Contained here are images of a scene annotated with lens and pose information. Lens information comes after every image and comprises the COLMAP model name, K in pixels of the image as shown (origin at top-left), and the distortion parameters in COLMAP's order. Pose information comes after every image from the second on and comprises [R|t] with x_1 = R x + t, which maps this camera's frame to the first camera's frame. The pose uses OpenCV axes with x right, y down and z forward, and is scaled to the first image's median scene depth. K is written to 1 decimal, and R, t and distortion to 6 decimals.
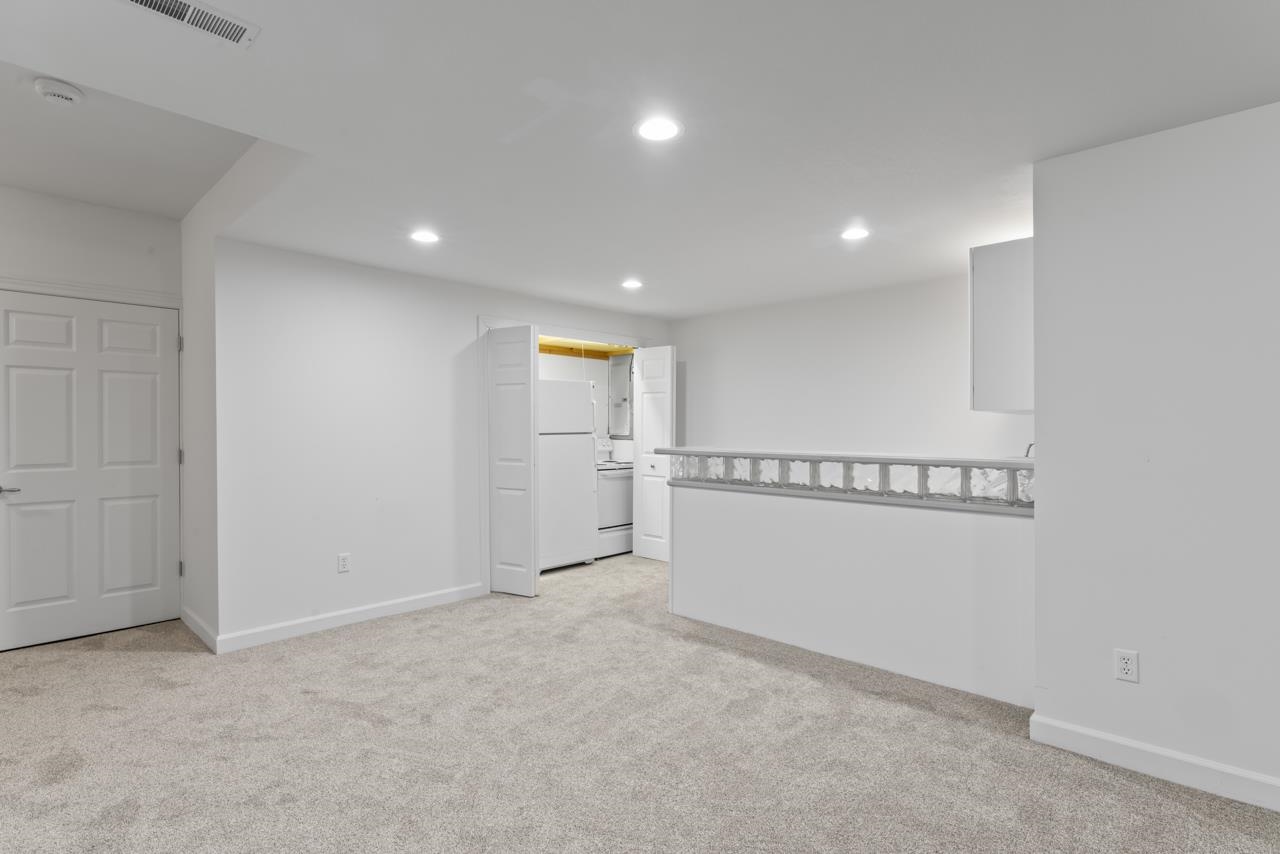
lens RADIAL K [[581.6, 0, 640.0], [0, 581.6, 427.0], [0, 0, 1]] dist [0.000553, 0.000147]
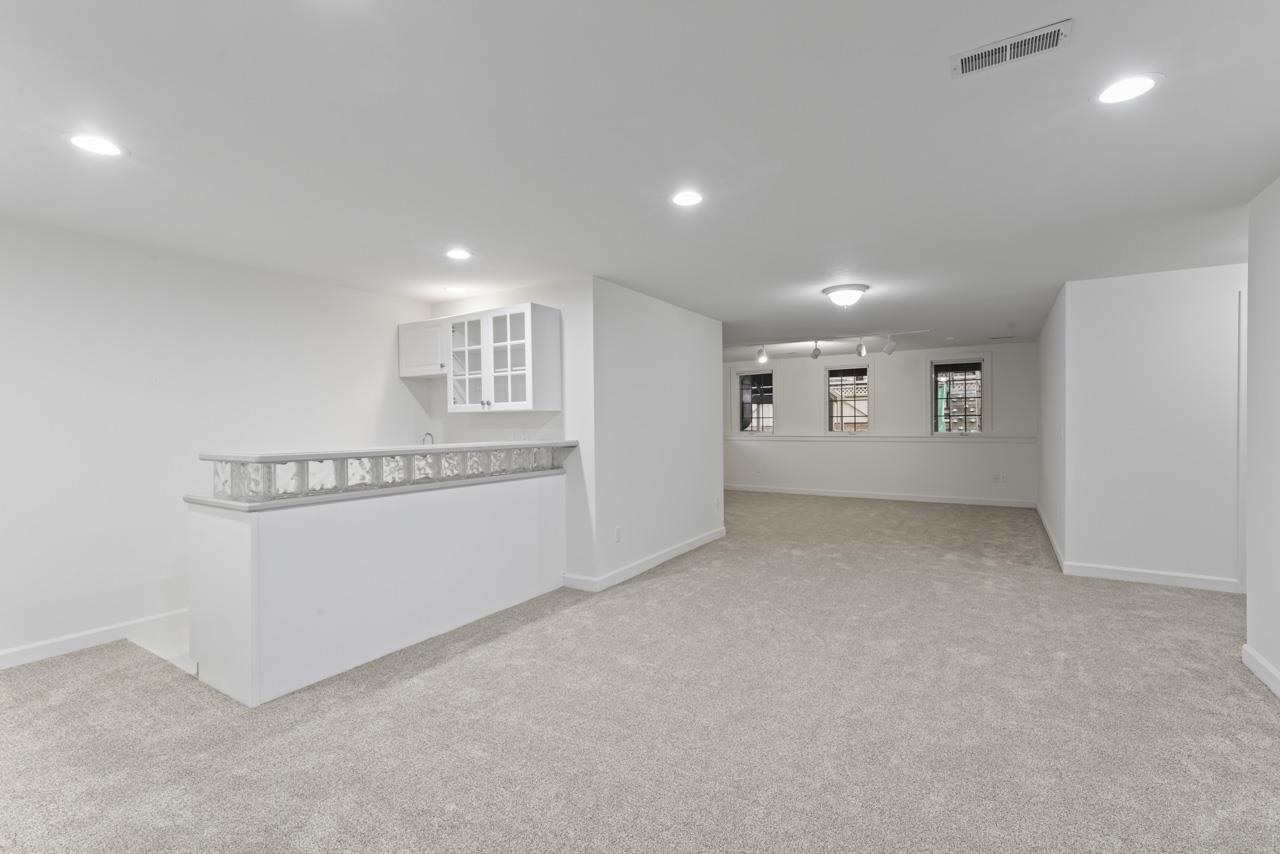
lens RADIAL K [[573.7, 0, 640.0], [0, 573.7, 427.0], [0, 0, 1]] dist [0.000116, -0.000011]
pose [[-0.197896, -0.000656, 0.980223, -0.654485], [0.003464, 0.999993, 0.001369, 0.008541], [-0.980217, 0.003666, -0.197893, 0.709858]]
